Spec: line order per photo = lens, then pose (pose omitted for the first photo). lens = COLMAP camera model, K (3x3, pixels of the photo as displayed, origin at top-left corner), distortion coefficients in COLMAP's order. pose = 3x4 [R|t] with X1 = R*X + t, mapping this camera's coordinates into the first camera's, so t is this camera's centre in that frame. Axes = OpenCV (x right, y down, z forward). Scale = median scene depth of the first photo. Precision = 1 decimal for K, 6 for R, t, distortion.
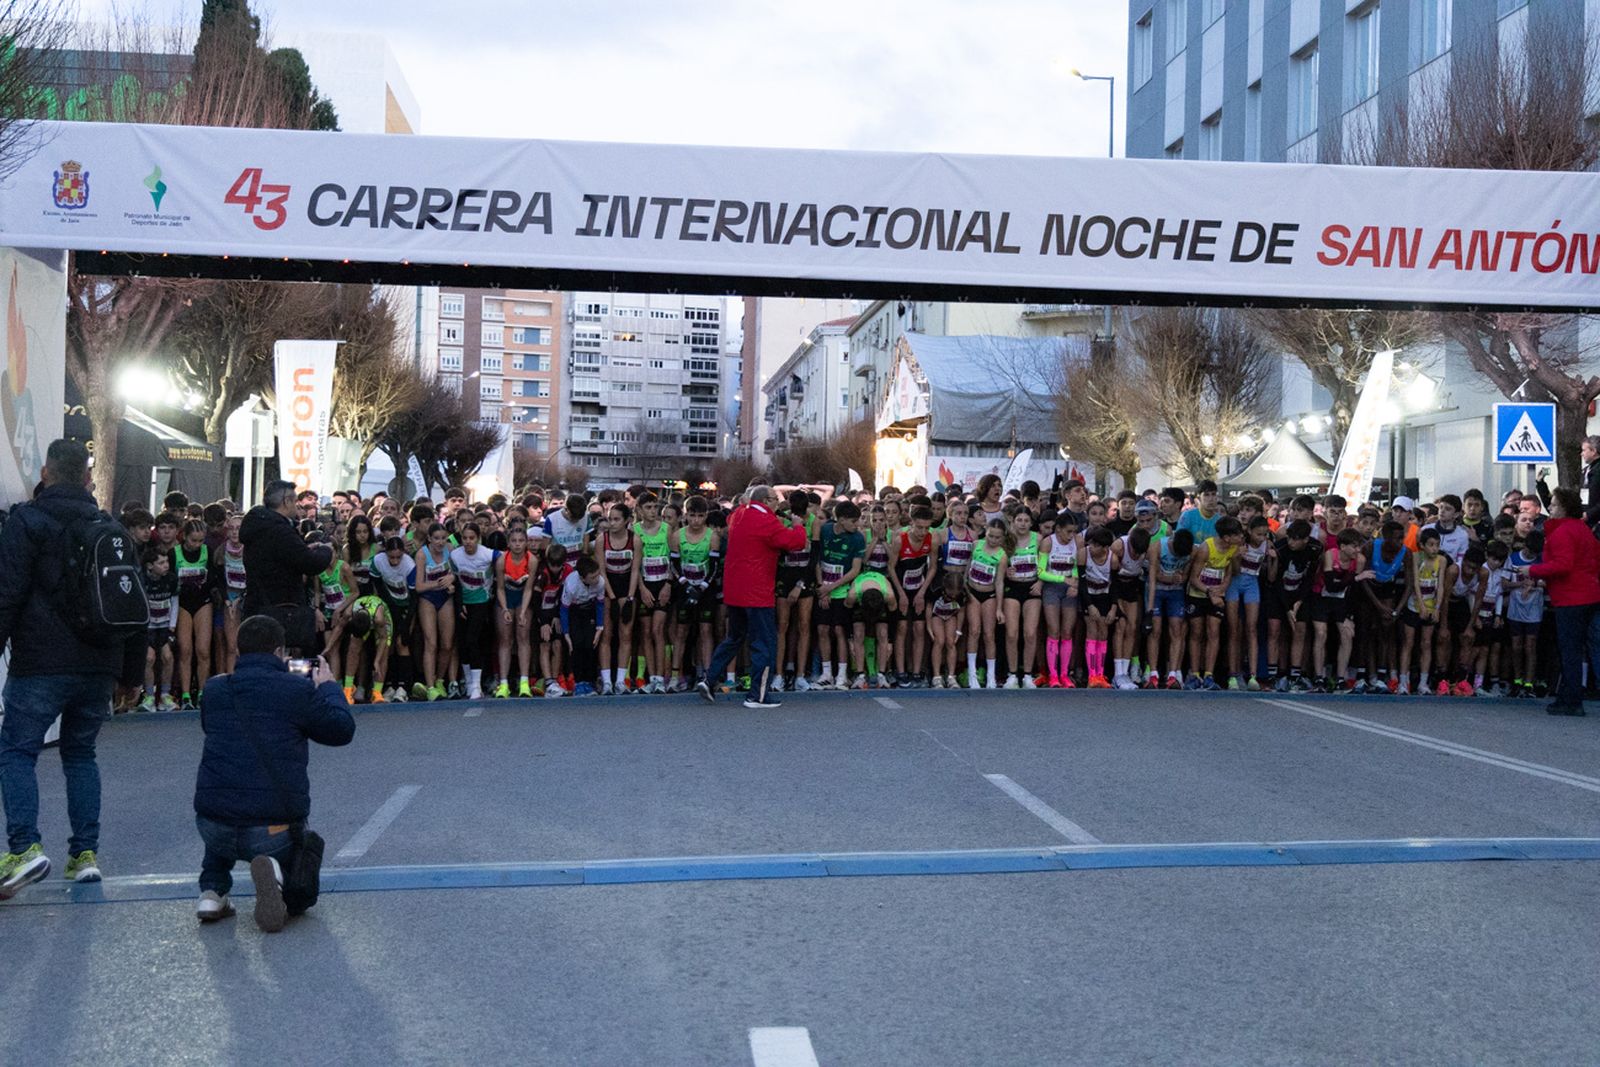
lens RADIAL K [[2152.8, 0, 791.6], [0, 2152.8, 528.3], [0, 0, 1]] dist [0.019950, 0.000000]
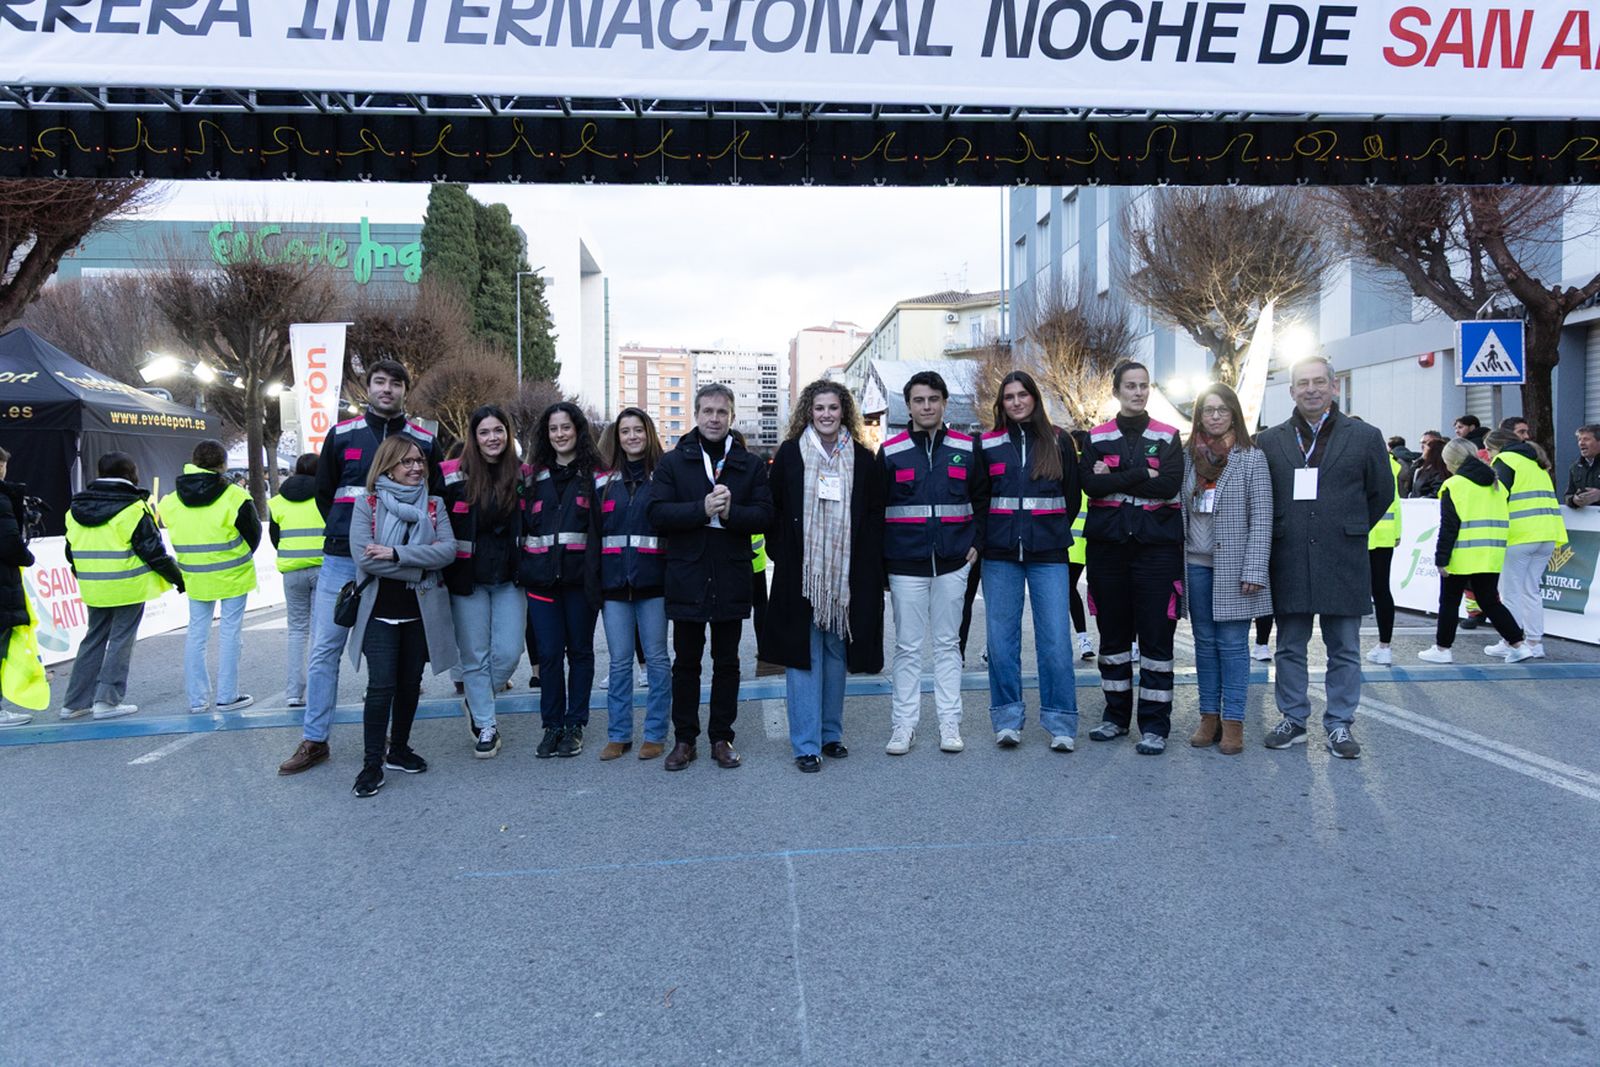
lens RADIAL K [[1118.7, 0, 796.6], [0, 1118.7, 534.6], [0, 0, 1]] dist [-0.001054, -0.001347]
pose [[0.999343, -0.025021, -0.026236, 0.061015], [0.026174, 0.998664, 0.044562, 0.006647], [0.025086, -0.045219, 0.998662, 0.624859]]
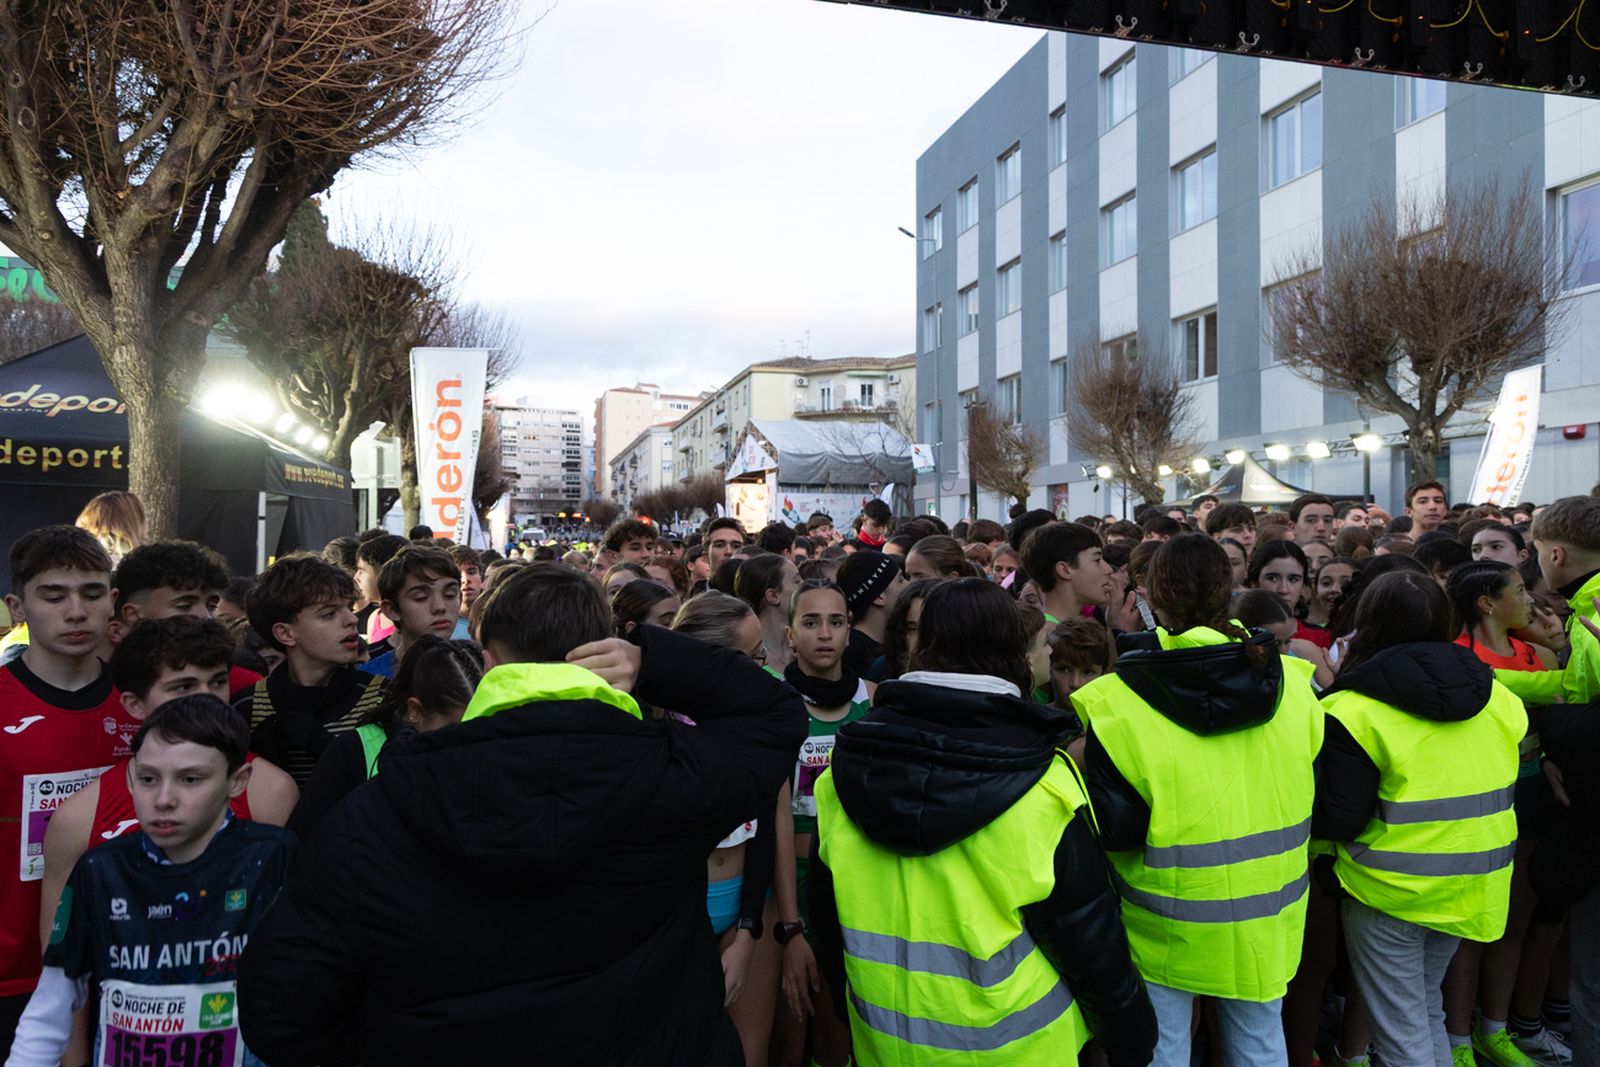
lens RADIAL K [[1037.8, 0, 798.1], [0, 1037.8, 543.5], [0, 0, 1]] dist [-0.021856, 0.017087]
pose [[0.982003, -0.025131, 0.187187, -0.255689], [0.023314, 0.999657, 0.011903, -0.017420], [-0.187422, -0.007325, 0.982252, 0.867747]]
